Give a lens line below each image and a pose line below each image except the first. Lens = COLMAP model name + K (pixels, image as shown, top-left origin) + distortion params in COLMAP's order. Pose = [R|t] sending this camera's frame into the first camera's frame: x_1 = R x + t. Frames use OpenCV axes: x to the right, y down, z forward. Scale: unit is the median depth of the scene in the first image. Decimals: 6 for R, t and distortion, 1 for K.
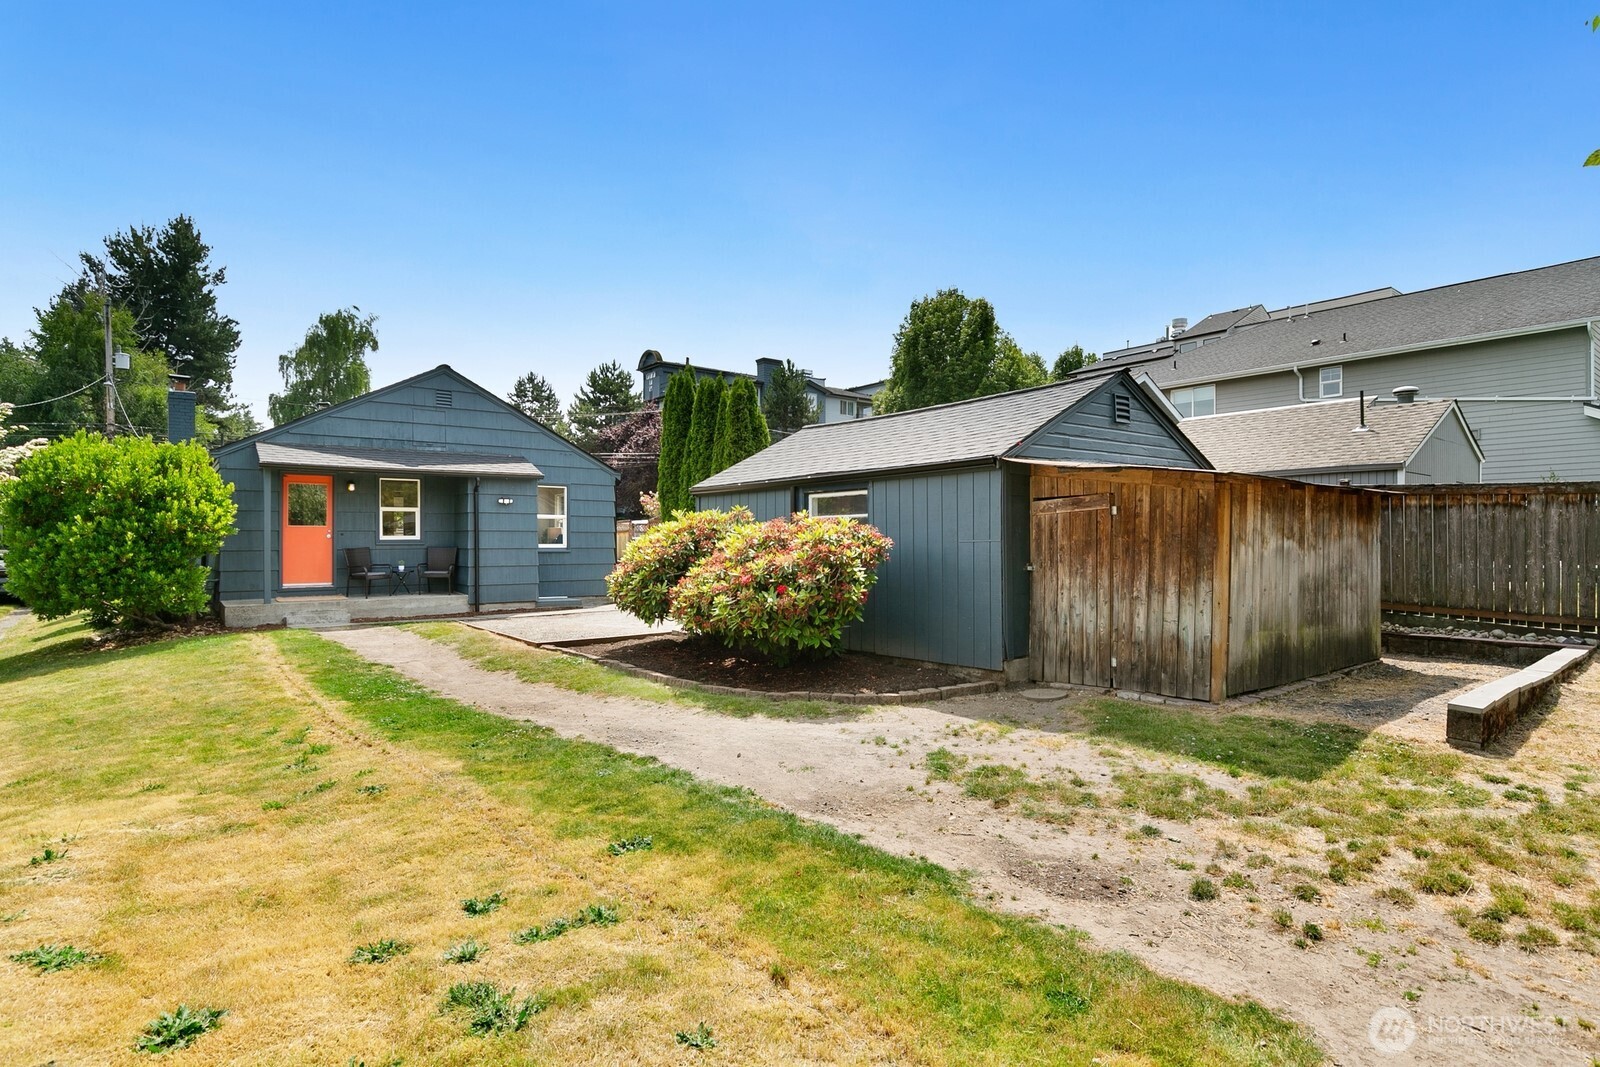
lens RADIAL K [[841.8, 0, 800.8], [0, 841.8, 537.4], [0, 0, 1]] dist [0.000683, -0.000043]
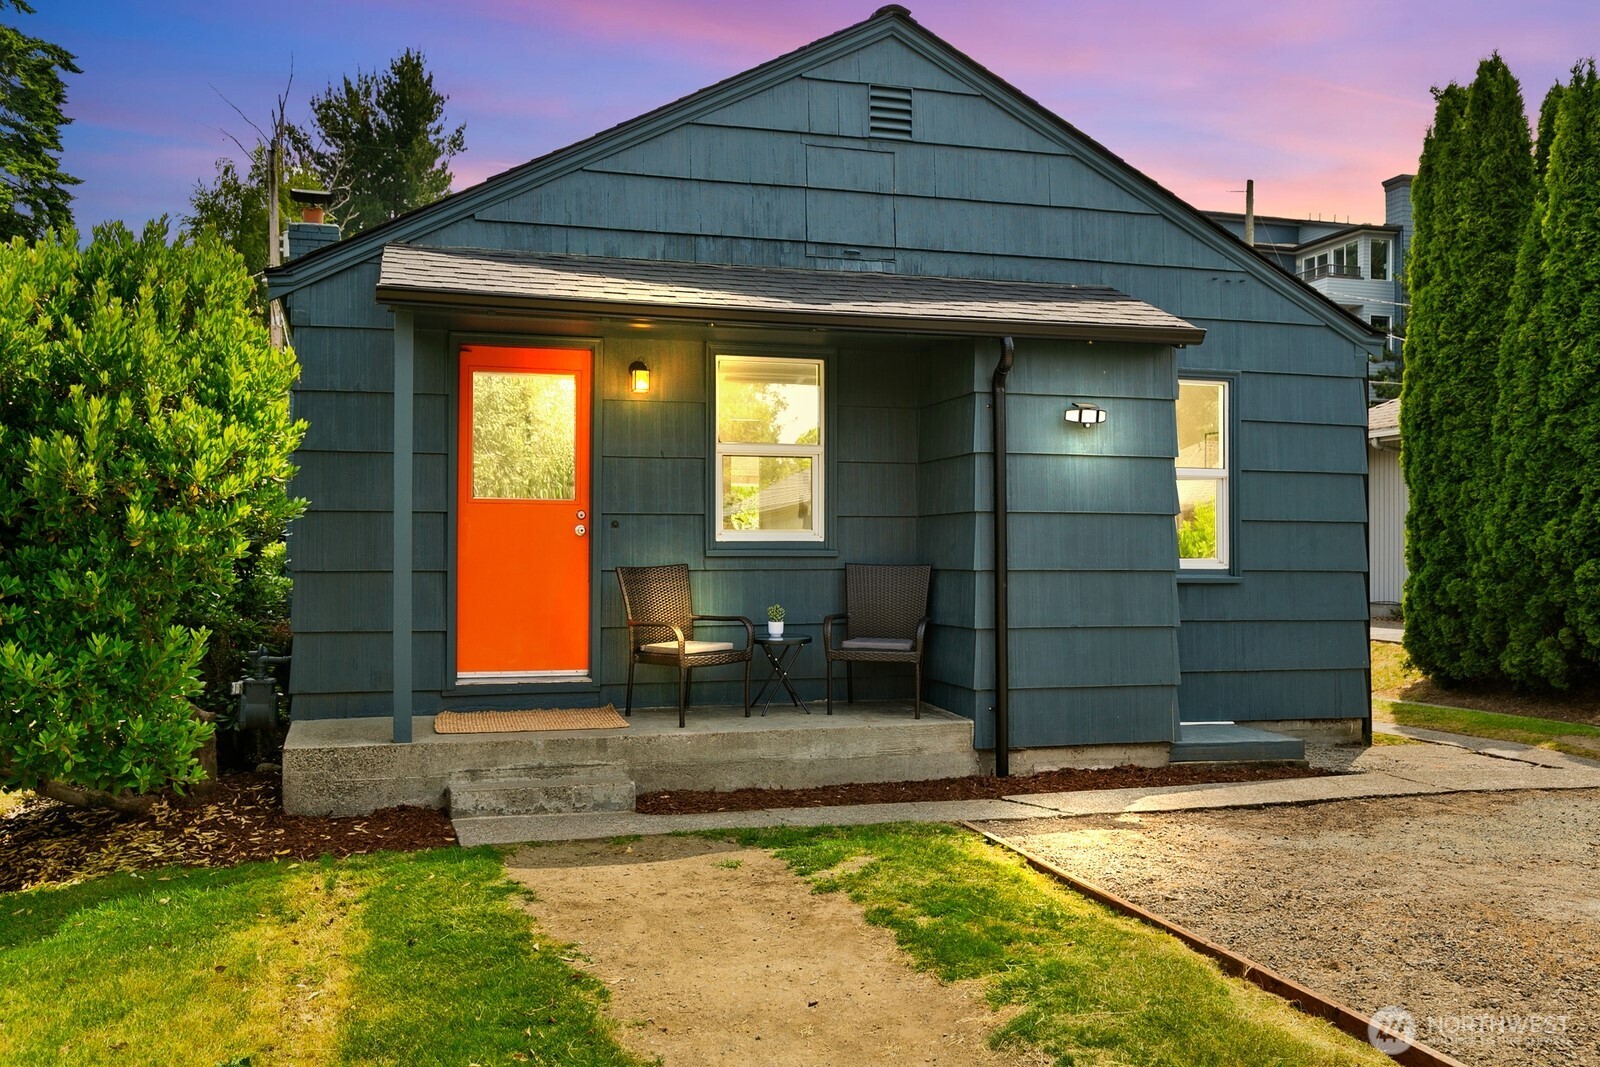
lens RADIAL K [[1415.7, 0, 801.2], [0, 1415.7, 536.4], [0, 0, 1]] dist [0.000145, -0.000289]
pose [[0.930212, -0.001520, -0.367020, -0.262444], [-0.002276, 0.999948, -0.009909, 0.006241], [0.367016, 0.010053, 0.930160, 0.491078]]
